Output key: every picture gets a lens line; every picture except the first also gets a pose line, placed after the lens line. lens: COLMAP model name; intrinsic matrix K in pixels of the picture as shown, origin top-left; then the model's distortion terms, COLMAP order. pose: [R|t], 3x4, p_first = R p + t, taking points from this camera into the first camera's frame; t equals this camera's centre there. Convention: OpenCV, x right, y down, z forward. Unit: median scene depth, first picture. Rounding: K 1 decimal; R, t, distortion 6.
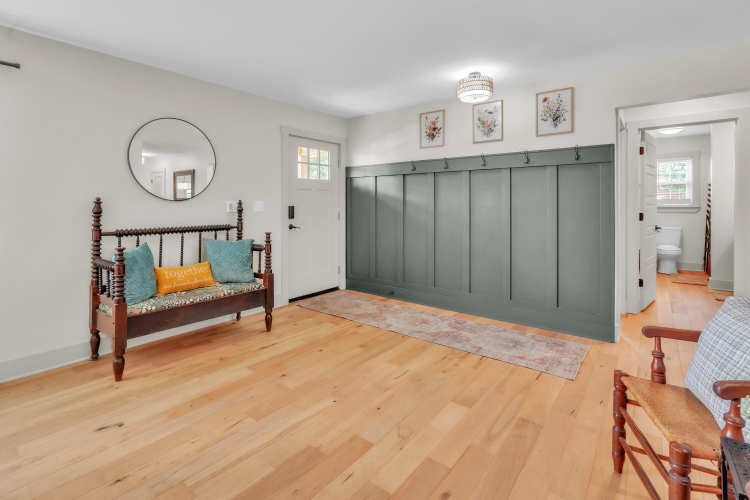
lens RADIAL K [[349.3, 0, 375.7], [0, 349.3, 208.1], [0, 0, 1]] dist [-0.003360, -0.000442]
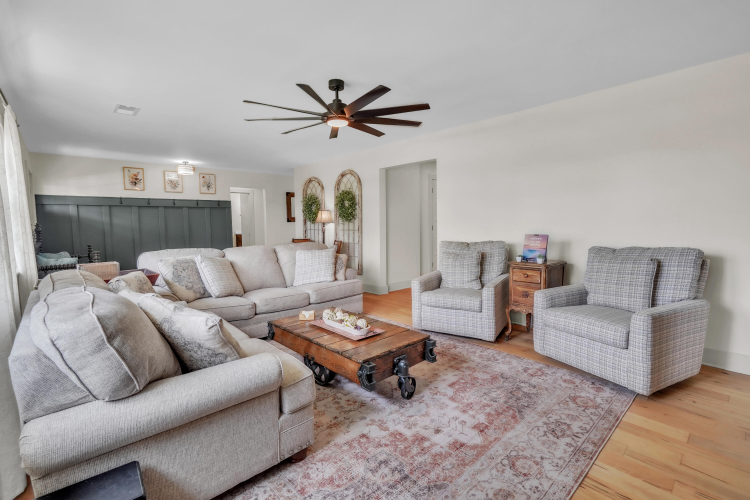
lens RADIAL K [[346.2, 0, 375.1], [0, 346.2, 230.3], [0, 0, 1]] dist [-0.000510, 0.000146]
pose [[0.151061, -0.030209, 0.988063, -1.571268], [0.024448, 0.999341, 0.026817, -0.006338], [-0.988222, 0.020105, 0.151700, -0.414971]]
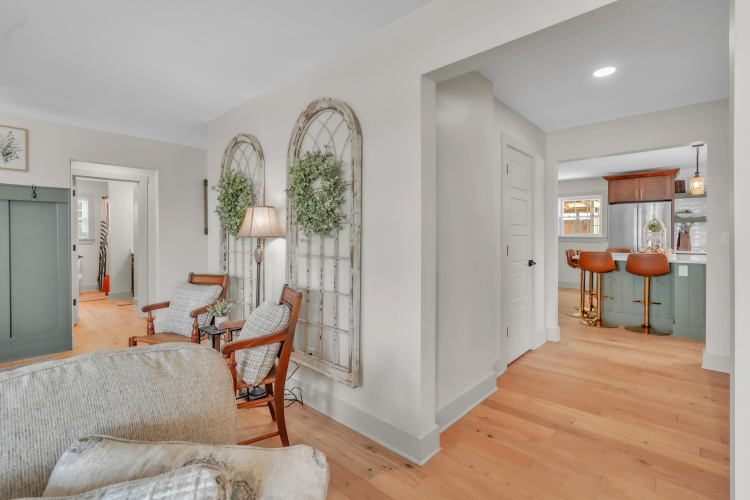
lens RADIAL K [[346.2, 0, 375.1], [0, 346.2, 230.3], [0, 0, 1]] dist [-0.000510, 0.000146]
pose [[0.065034, 0.016633, 0.997744, -0.422200], [0.012466, 0.999770, -0.017480, -0.002392], [-0.997805, 0.013575, 0.064812, -0.138831]]
